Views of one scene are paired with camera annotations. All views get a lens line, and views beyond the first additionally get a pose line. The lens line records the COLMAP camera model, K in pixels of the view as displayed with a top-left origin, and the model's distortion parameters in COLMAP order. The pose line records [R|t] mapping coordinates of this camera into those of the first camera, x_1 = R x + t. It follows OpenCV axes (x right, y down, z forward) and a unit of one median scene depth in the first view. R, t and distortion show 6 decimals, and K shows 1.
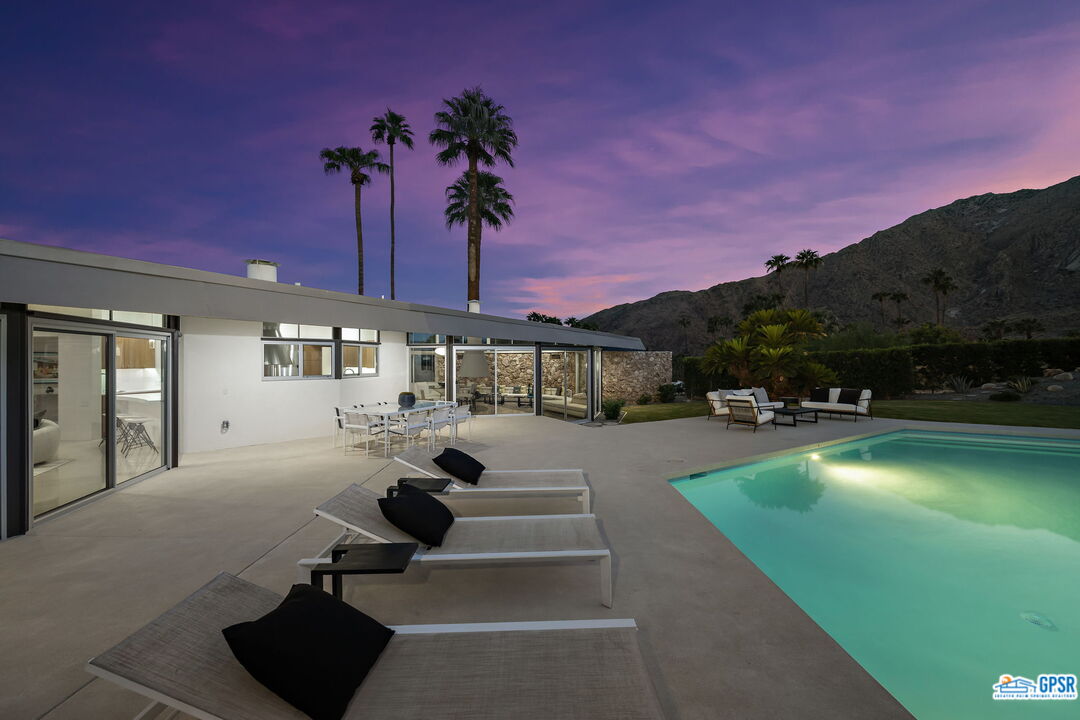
lens RADIAL K [[428.3, 0, 540.0], [0, 428.3, 360.0], [0, 0, 1]] dist [0.000321, 0.000099]
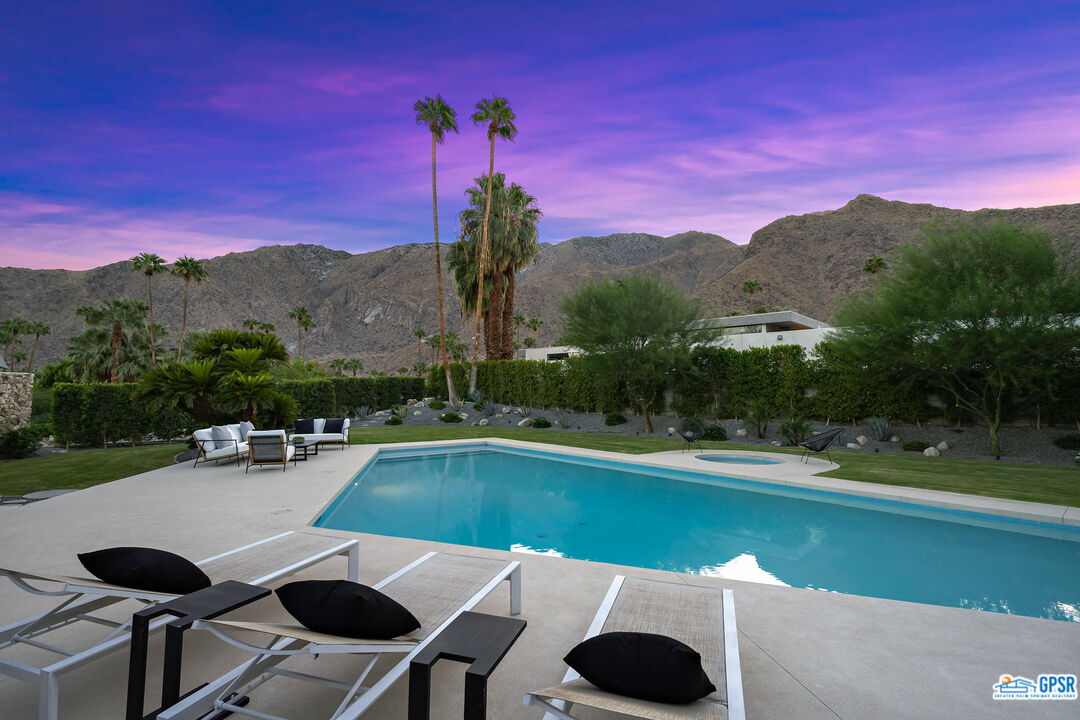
lens RADIAL K [[506.6, 0, 545.2], [0, 506.6, 359.9], [0, 0, 1]] dist [-0.001672, 0.000070]
pose [[0.327196, 0.070160, 0.942348, -0.160247], [-0.012083, 0.997469, -0.070069, 0.003543], [-0.944879, 0.011540, 0.327215, 0.075858]]
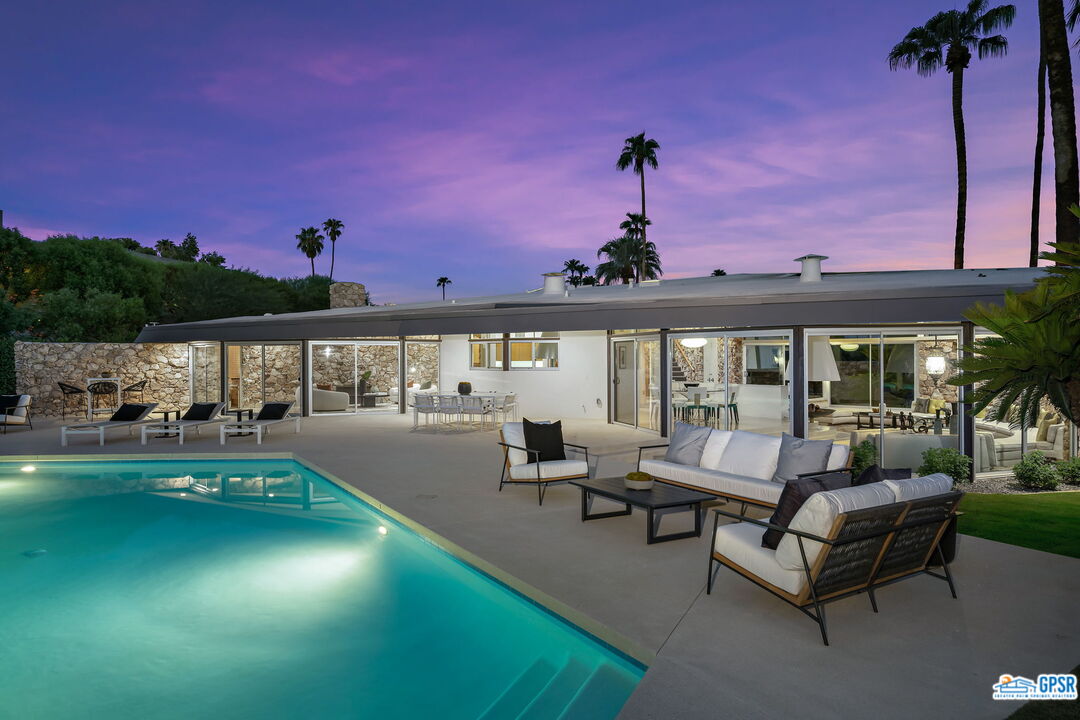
lens RADIAL K [[626.7, 0, 540.0], [0, 626.7, 360.0], [0, 0, 1]] dist [-0.003001, 0.000575]
pose [[0.035196, 0.006750, -0.999358, 0.637835], [0.006453, 0.999955, 0.006981, 0.001011], [0.999360, -0.006694, 0.035151, 0.511430]]
